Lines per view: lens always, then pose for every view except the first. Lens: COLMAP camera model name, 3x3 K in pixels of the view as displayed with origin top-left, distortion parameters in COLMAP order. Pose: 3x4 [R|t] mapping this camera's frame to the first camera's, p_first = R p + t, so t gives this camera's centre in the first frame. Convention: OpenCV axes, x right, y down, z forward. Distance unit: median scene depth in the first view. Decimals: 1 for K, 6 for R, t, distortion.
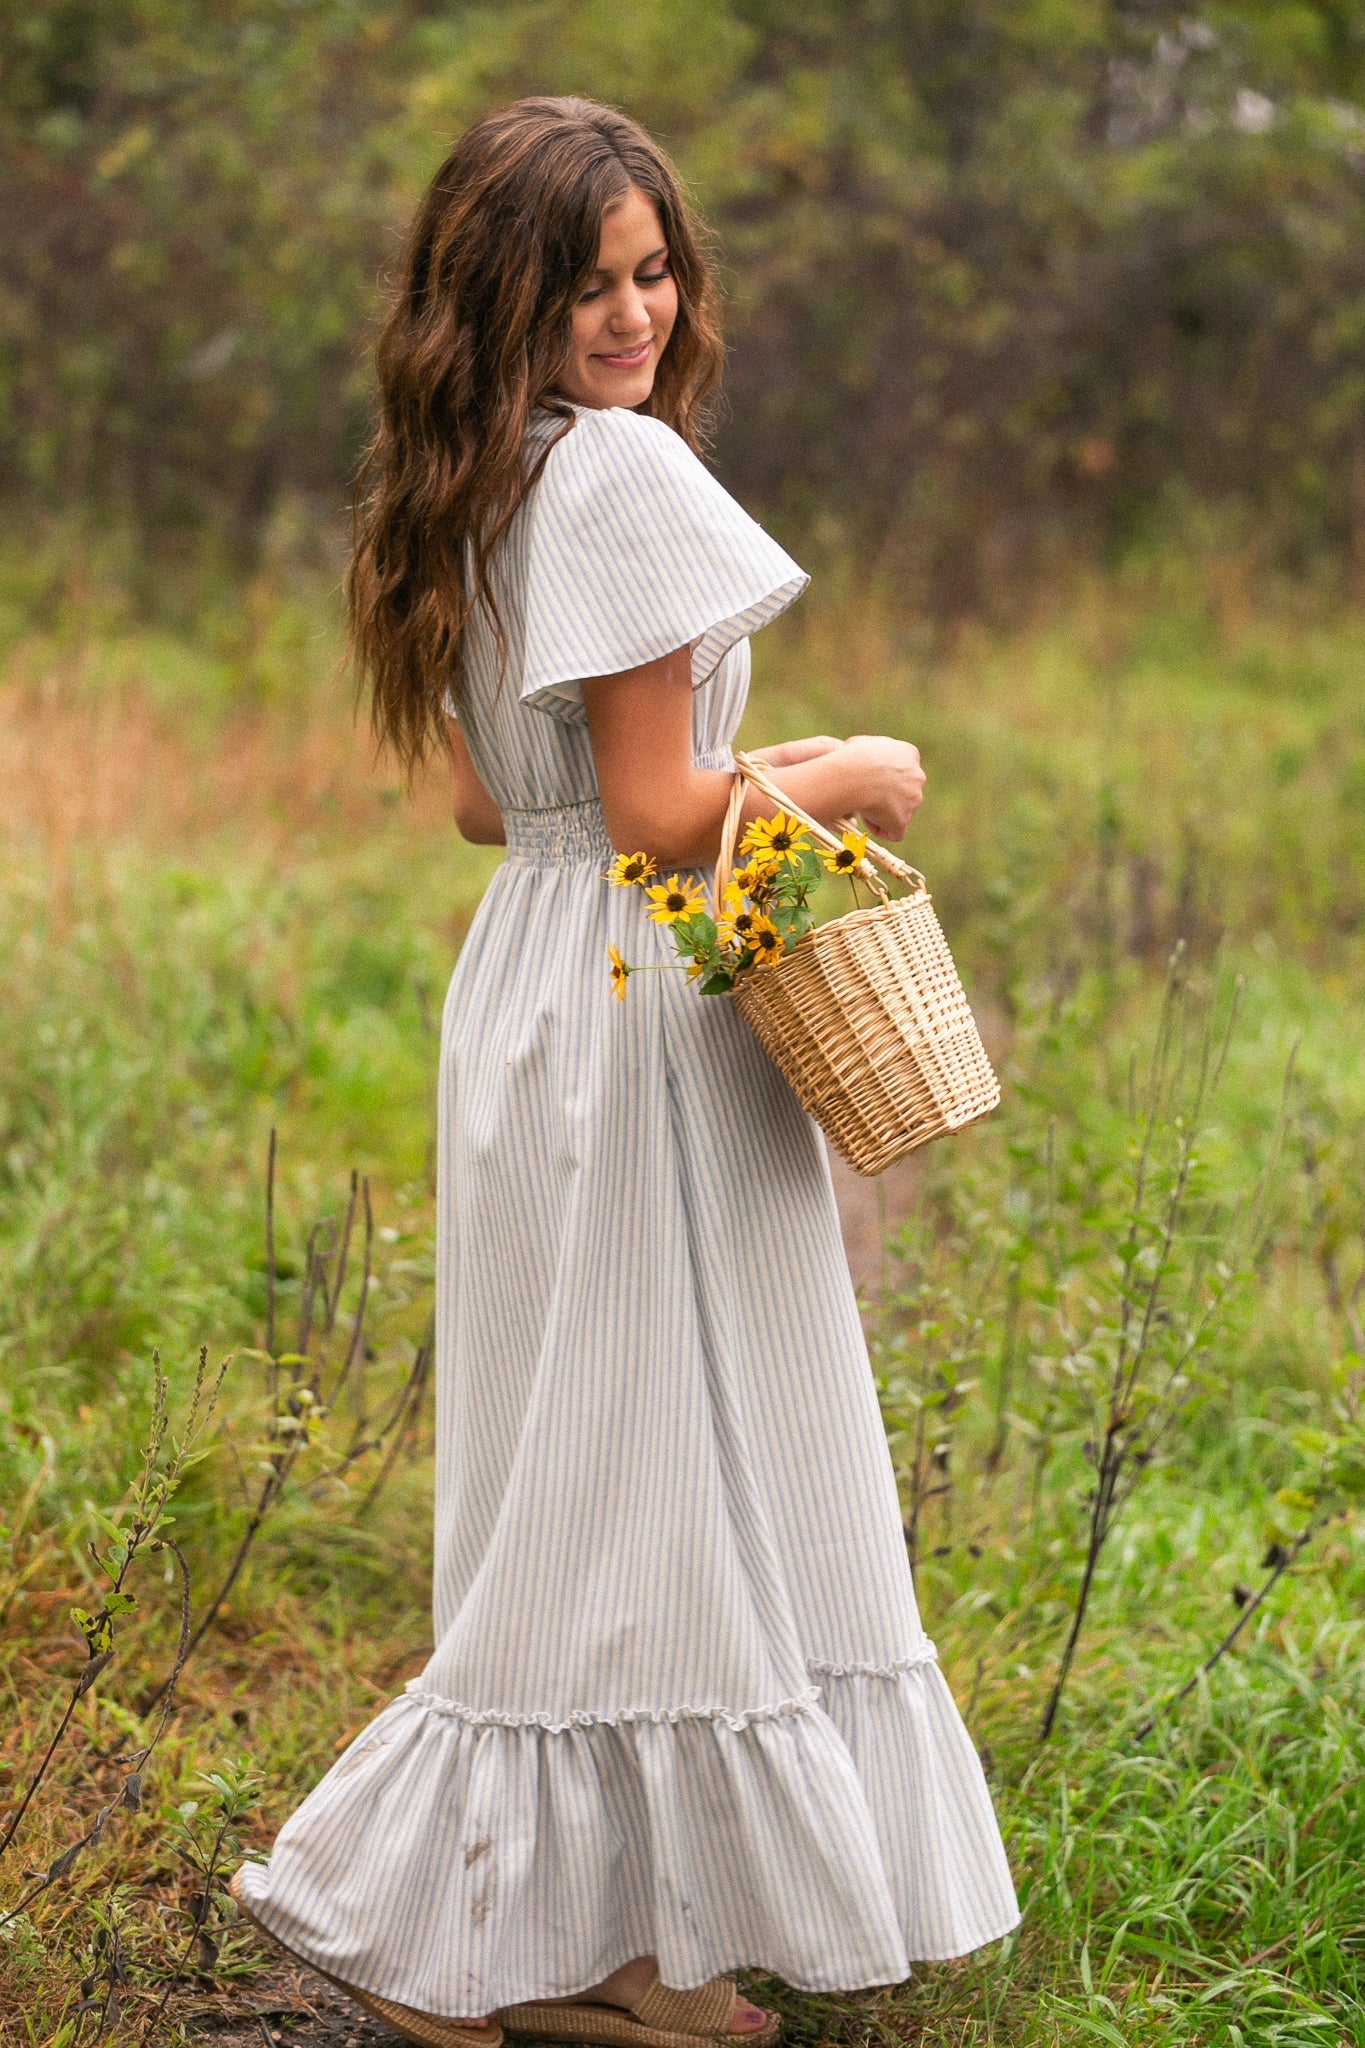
lens RADIAL K [[4360.1, 0, 644.7], [0, 4360.1, 860.2], [0, 0, 1]] dist [-0.000433, -0.321168]
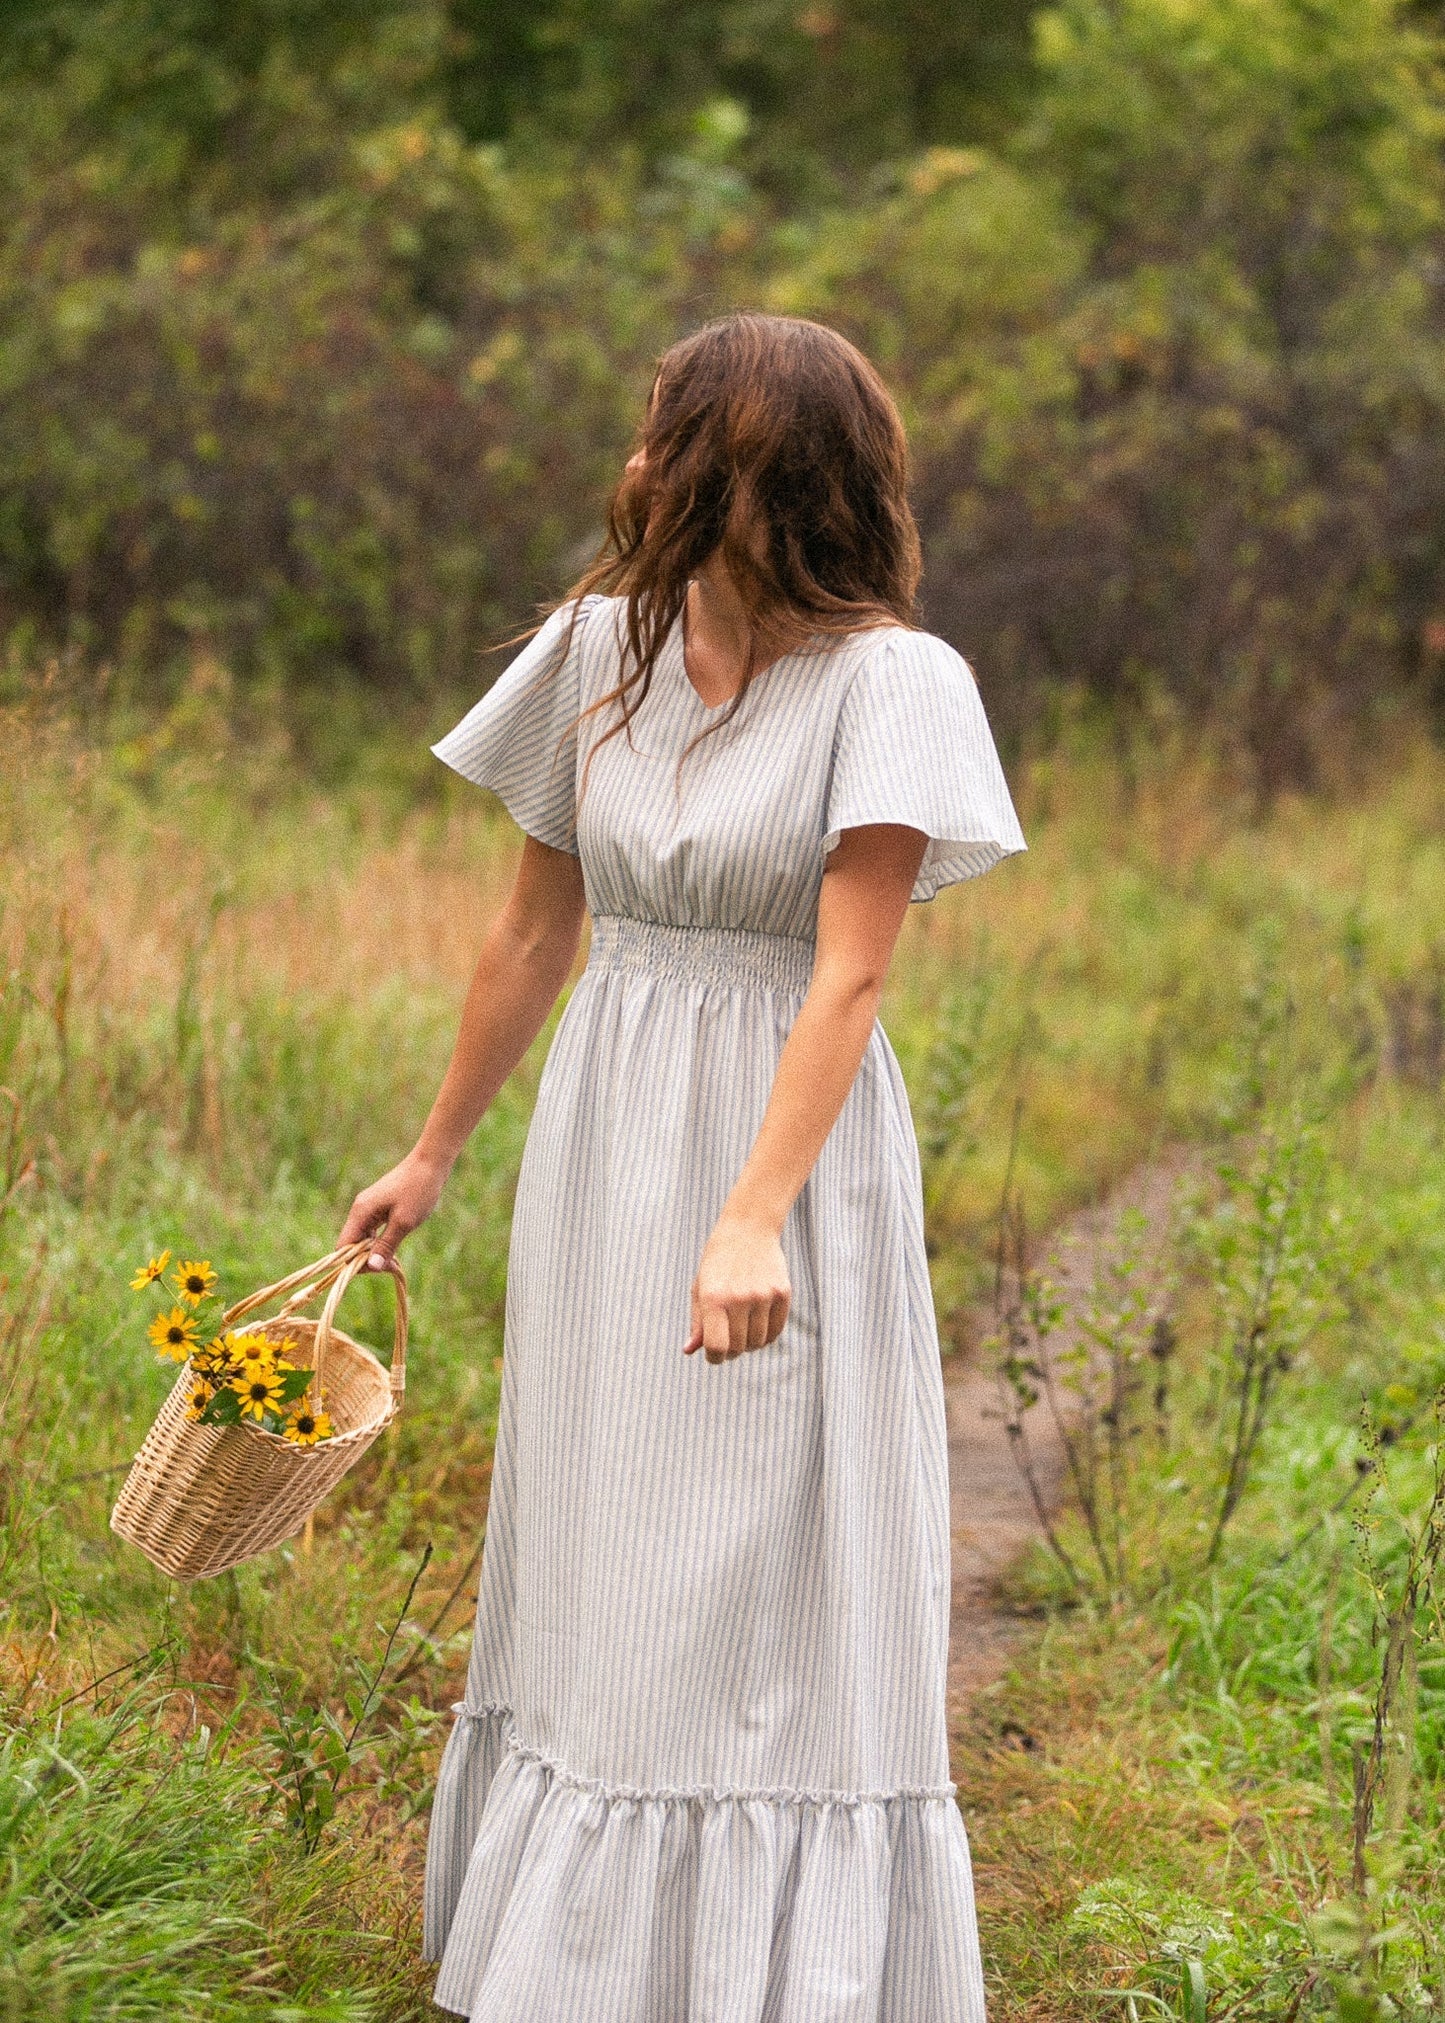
lens RADIAL K [[8621.5, 0, 545.3], [0, 8621.5, 1010.7], [0, 0, 1]] dist [0.077598, -0.539561]
pose [[0.995539, -0.010561, -0.093756, 0.087317], [0.005126, 0.998302, -0.058021, 0.115921], [0.094209, 0.057281, 0.993903, -1.065504]]
